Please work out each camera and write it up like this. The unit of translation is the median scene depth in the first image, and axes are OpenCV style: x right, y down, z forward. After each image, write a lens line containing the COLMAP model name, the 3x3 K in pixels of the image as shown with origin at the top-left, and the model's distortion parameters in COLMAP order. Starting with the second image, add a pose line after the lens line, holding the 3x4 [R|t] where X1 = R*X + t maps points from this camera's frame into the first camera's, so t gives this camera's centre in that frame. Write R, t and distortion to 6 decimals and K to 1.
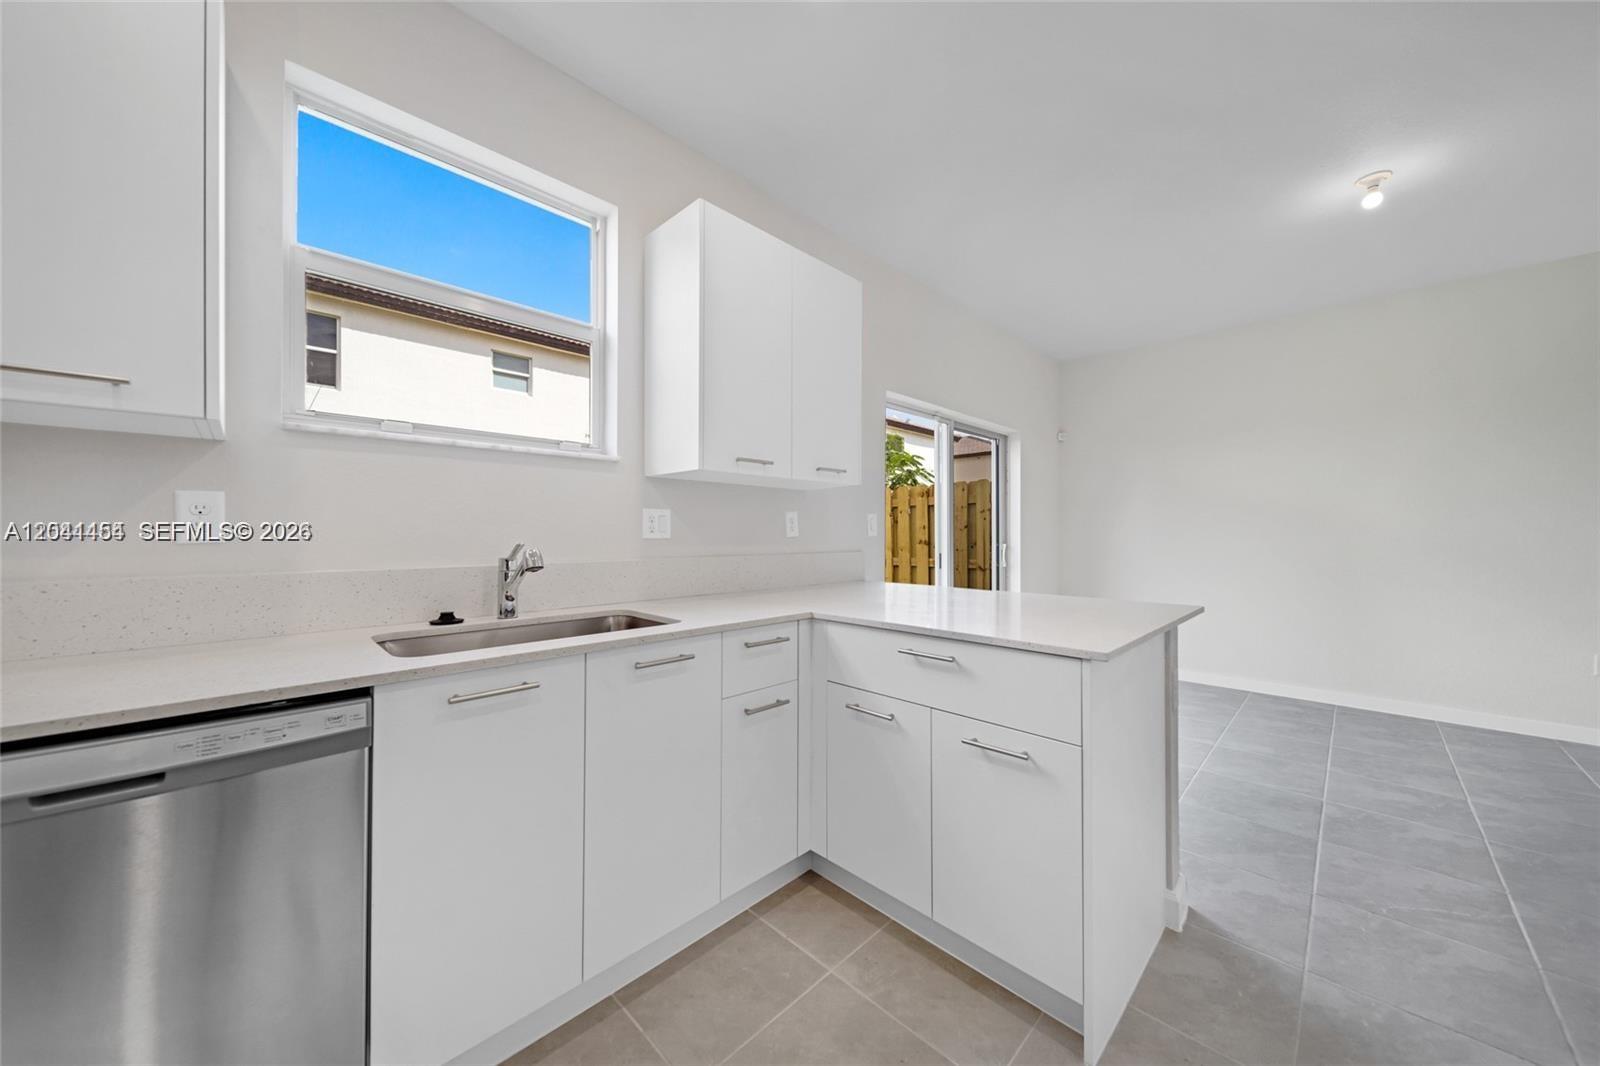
lens RADIAL K [[551.0, 0, 808.1], [0, 551.0, 532.1], [0, 0, 1]] dist [0.002110, -0.001066]
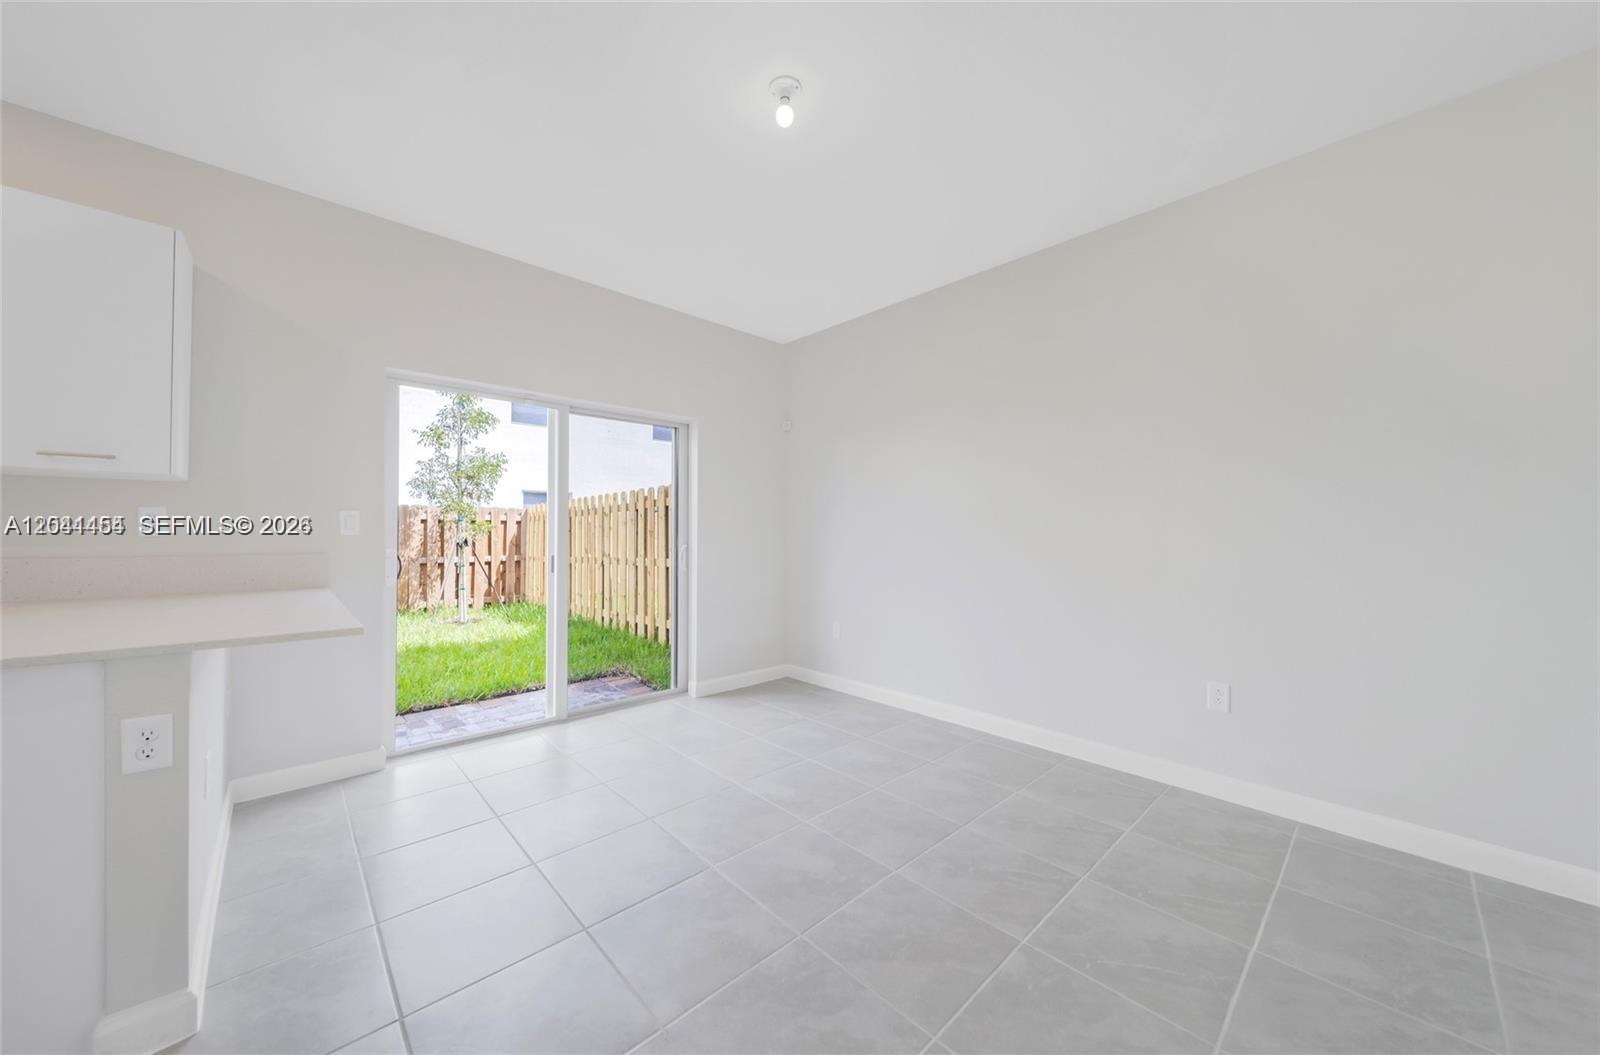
lens RADIAL K [[549.9, 0, 805.6], [0, 549.9, 534.8], [0, 0, 1]] dist [0.003214, -0.000892]
pose [[0.999842, 0.006471, -0.016584, 1.199949], [-0.006385, 0.999966, 0.005266, -0.002653], [0.016617, -0.005159, 0.999849, 0.227787]]
